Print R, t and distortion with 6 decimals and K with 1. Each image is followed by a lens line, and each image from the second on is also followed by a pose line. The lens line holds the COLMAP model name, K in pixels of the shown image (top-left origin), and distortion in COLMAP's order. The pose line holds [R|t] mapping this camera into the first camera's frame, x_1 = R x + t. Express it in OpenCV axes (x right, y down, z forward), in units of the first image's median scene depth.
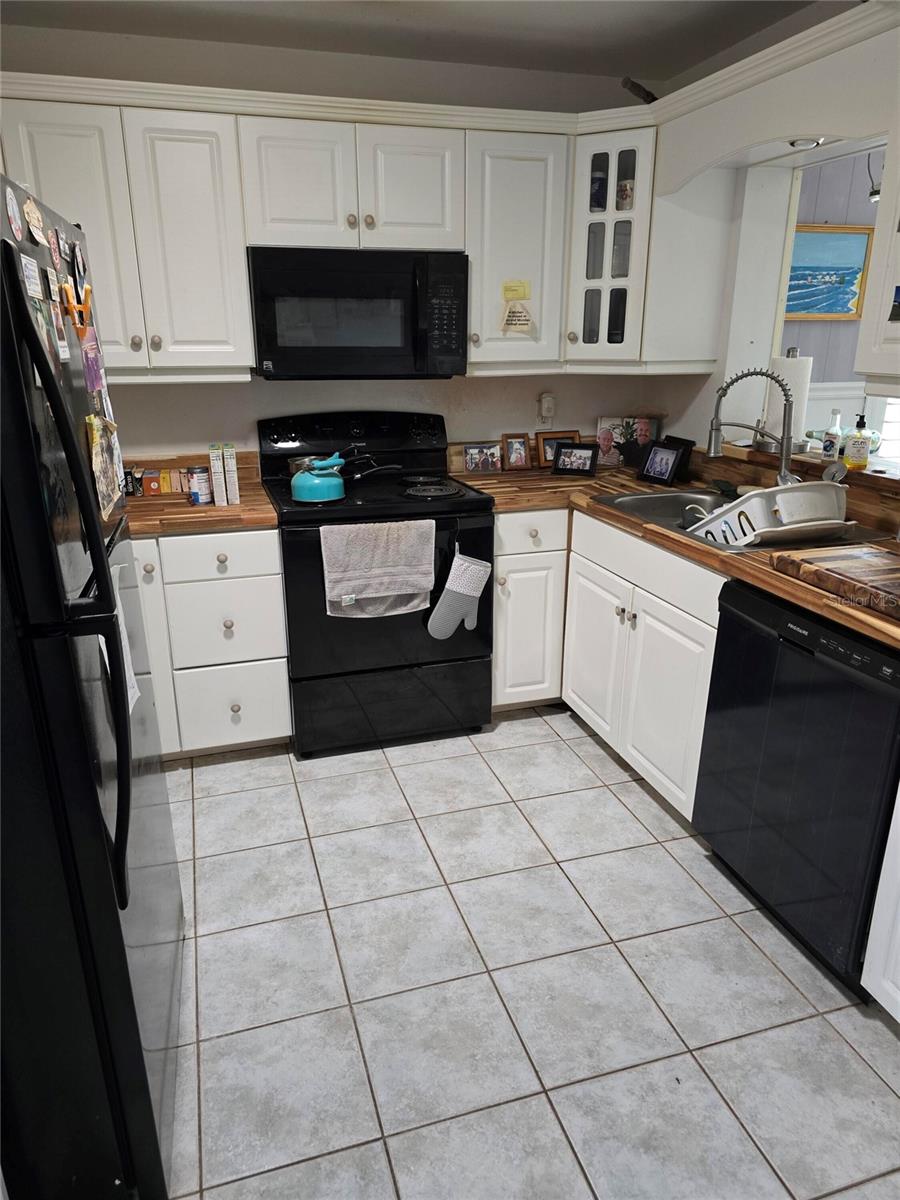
lens RADIAL K [[808.8, 0, 449.7], [0, 808.8, 597.9], [0, 0, 1]] dist [0.029707, -0.021663]
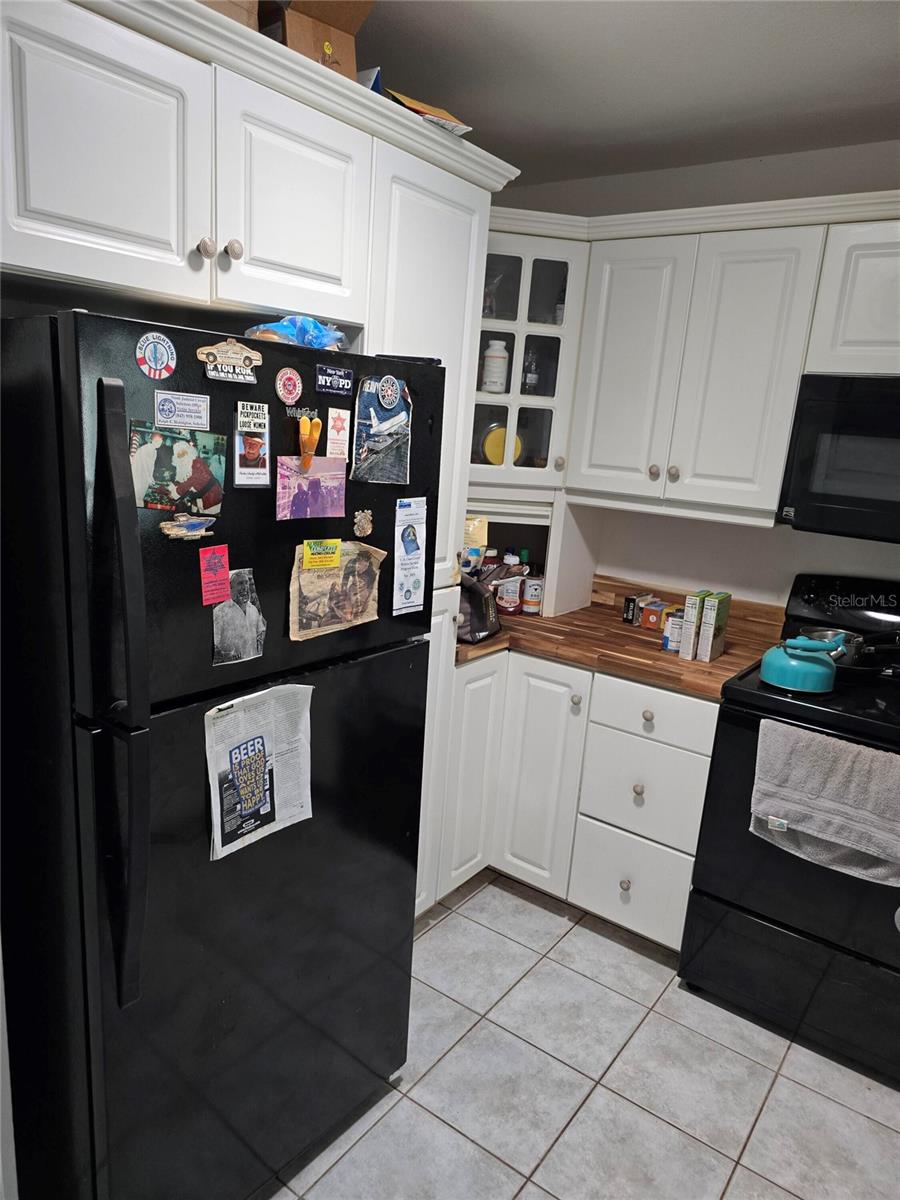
lens RADIAL K [[808.8, 0, 449.9], [0, 808.8, 608.9], [0, 0, 1]] dist [0.029707, -0.021663]
pose [[0.587842, 0.227290, -0.776390, 0.234817], [-0.321712, 0.946247, 0.033433, -0.113397], [0.742255, 0.230120, 0.629366, 0.257131]]
